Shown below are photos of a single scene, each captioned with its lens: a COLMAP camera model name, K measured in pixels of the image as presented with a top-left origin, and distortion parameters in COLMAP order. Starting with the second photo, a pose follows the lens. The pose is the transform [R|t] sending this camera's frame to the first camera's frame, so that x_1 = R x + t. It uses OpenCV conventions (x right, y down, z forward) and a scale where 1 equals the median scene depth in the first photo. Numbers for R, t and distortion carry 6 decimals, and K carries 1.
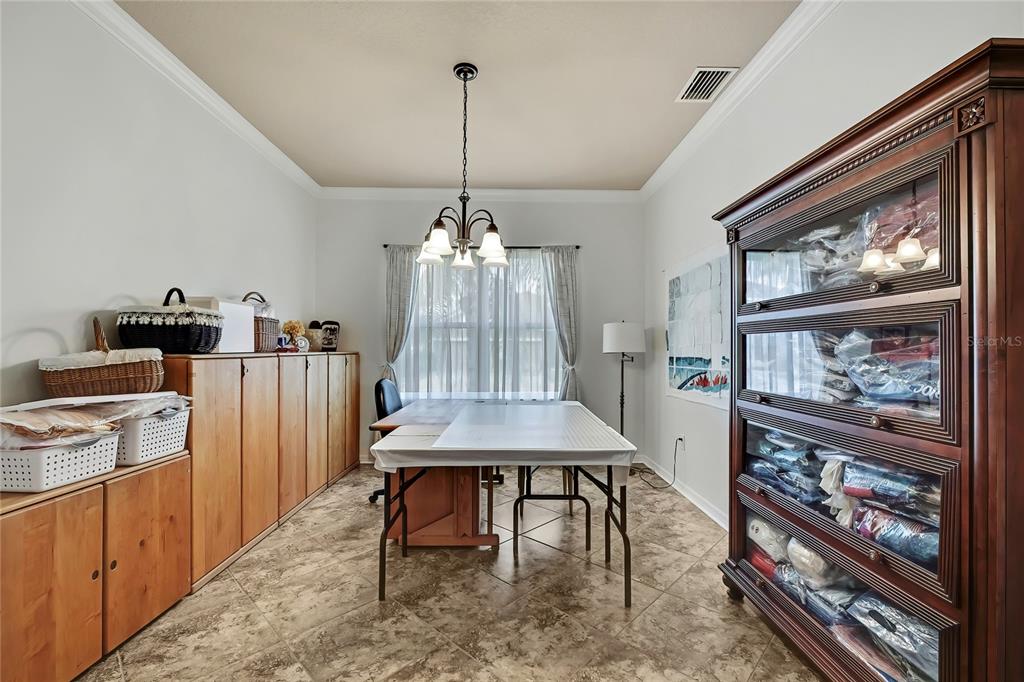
lens RADIAL K [[442.1, 0, 505.3], [0, 442.1, 345.3], [0, 0, 1]] dist [-0.013128, 0.001787]
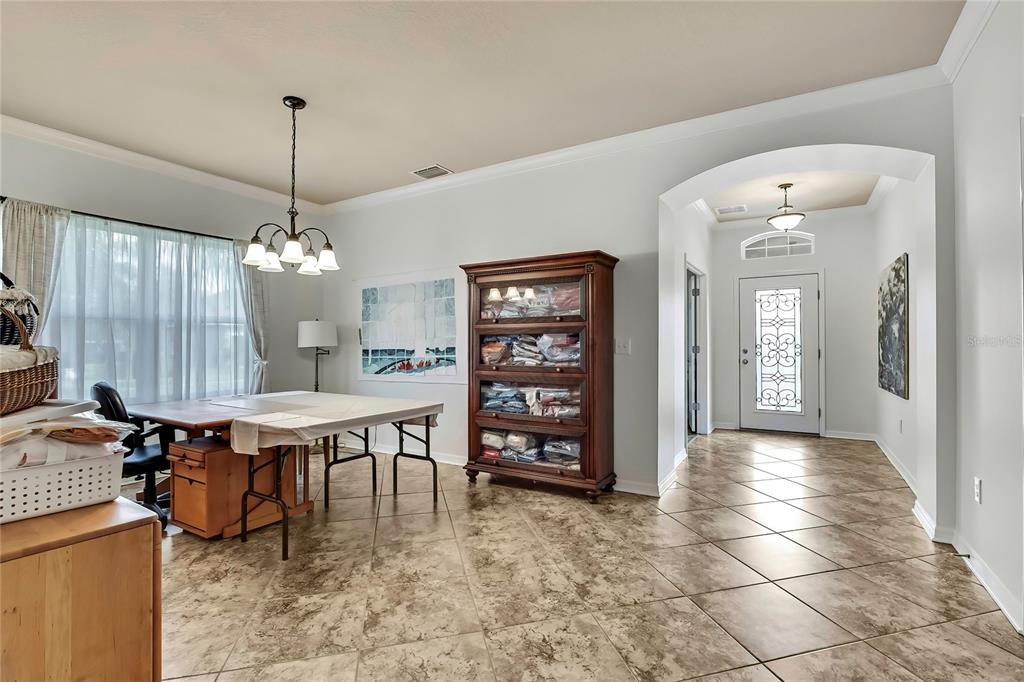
lens RADIAL K [[468.7, 0, 513.8], [0, 468.7, 342.9], [0, 0, 1]] dist [-0.014524, 0.001167]
pose [[0.540419, -0.004688, 0.841383, -0.823580], [0.000309, 0.999986, 0.005373, -0.000847], [-0.841396, -0.002643, 0.540413, -0.143667]]
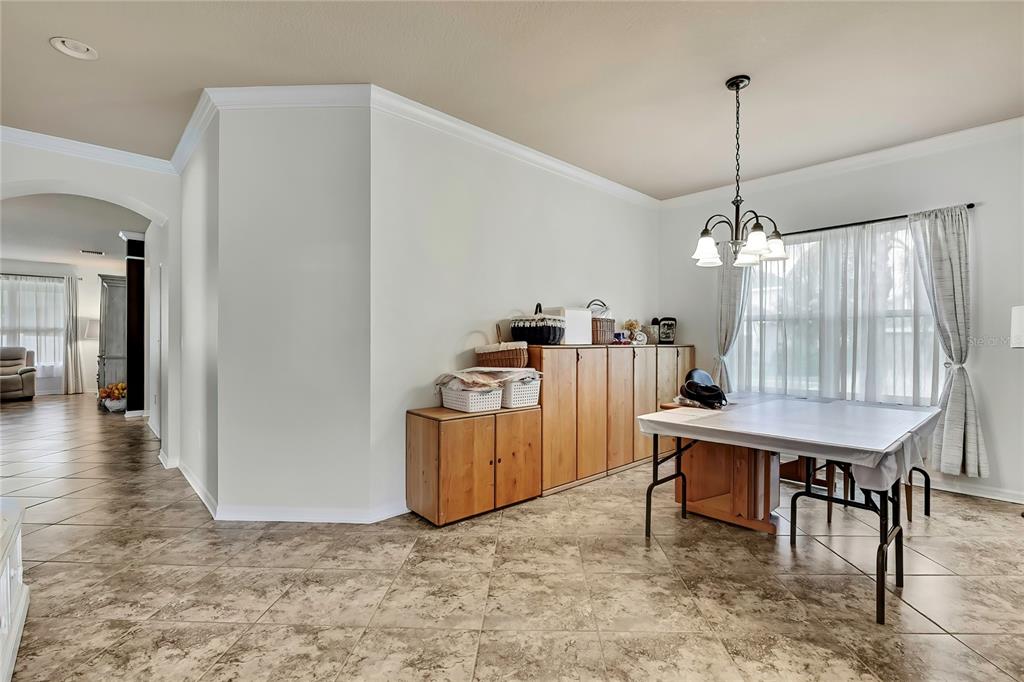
lens RADIAL K [[442.1, 0, 509.9], [0, 442.1, 342.4], [0, 0, 1]] dist [-0.013128, 0.001787]
pose [[0.674003, 0.000493, -0.738729, 0.333135], [0.005132, 0.999973, 0.005350, 0.001059], [0.738711, -0.007397, 0.673982, -0.136332]]
